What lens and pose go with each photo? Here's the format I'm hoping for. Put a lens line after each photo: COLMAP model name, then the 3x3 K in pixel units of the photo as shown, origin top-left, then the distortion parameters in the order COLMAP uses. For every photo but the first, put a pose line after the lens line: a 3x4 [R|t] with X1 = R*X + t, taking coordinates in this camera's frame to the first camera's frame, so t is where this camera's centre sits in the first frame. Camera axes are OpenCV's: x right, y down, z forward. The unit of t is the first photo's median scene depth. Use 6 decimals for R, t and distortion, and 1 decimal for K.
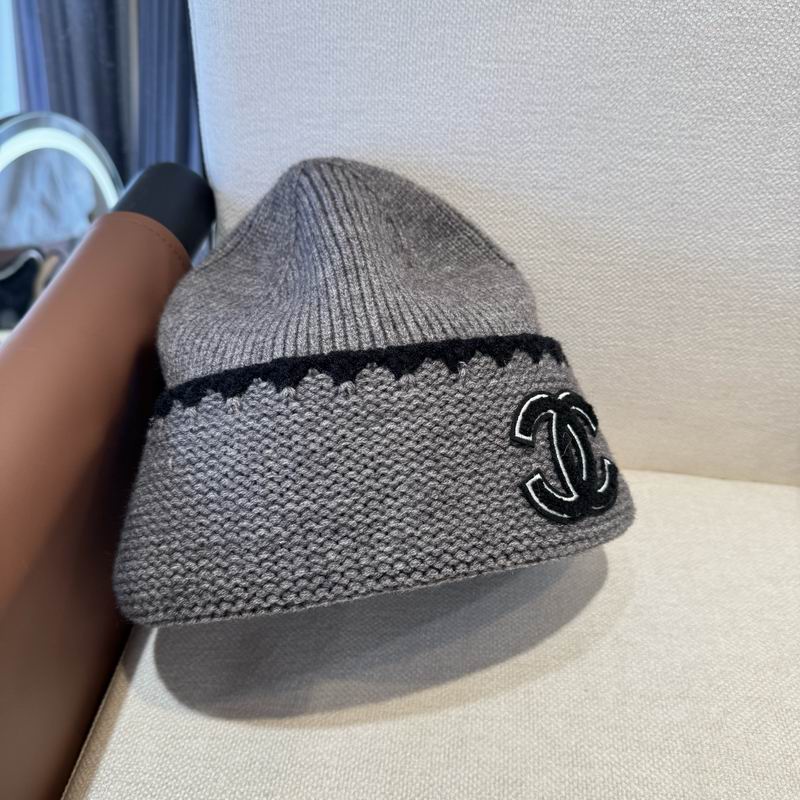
lens RADIAL K [[780.0, 0, 398.0], [0, 780.0, 403.7], [0, 0, 1]] dist [-0.024733, 0.000000]
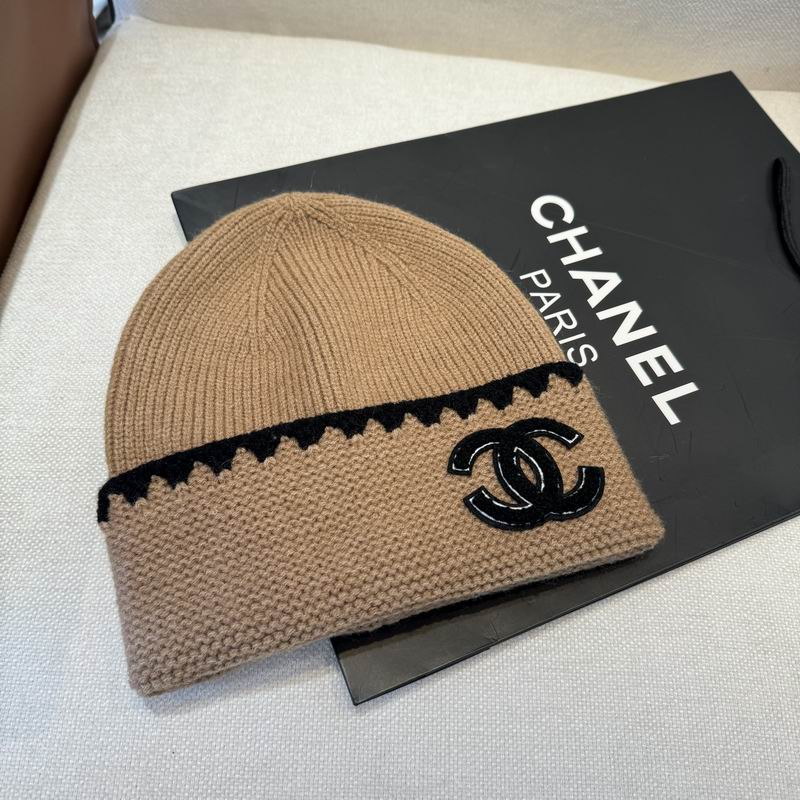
lens RADIAL K [[780.0, 0, 398.1], [0, 780.0, 402.8], [0, 0, 1]] dist [-0.024733, 0.000000]
pose [[0.995380, -0.024268, 0.092896, 0.098045], [-0.006006, 0.949900, 0.312498, 0.289184], [-0.095826, -0.311612, 0.945365, -0.368496]]
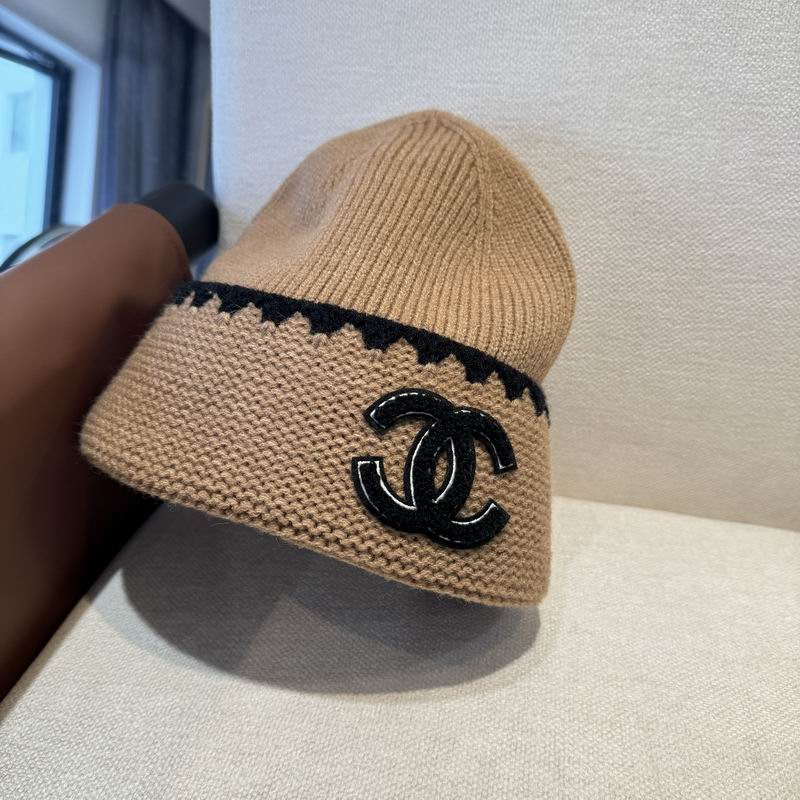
lens RADIAL K [[780.0, 0, 395.7], [0, 780.0, 406.5], [0, 0, 1]] dist [-0.024733, 0.000000]
pose [[0.997100, 0.053622, -0.054007, 0.101237], [-0.064470, 0.972230, -0.224972, 0.269407], [0.040444, 0.227802, 0.972867, 0.009687]]
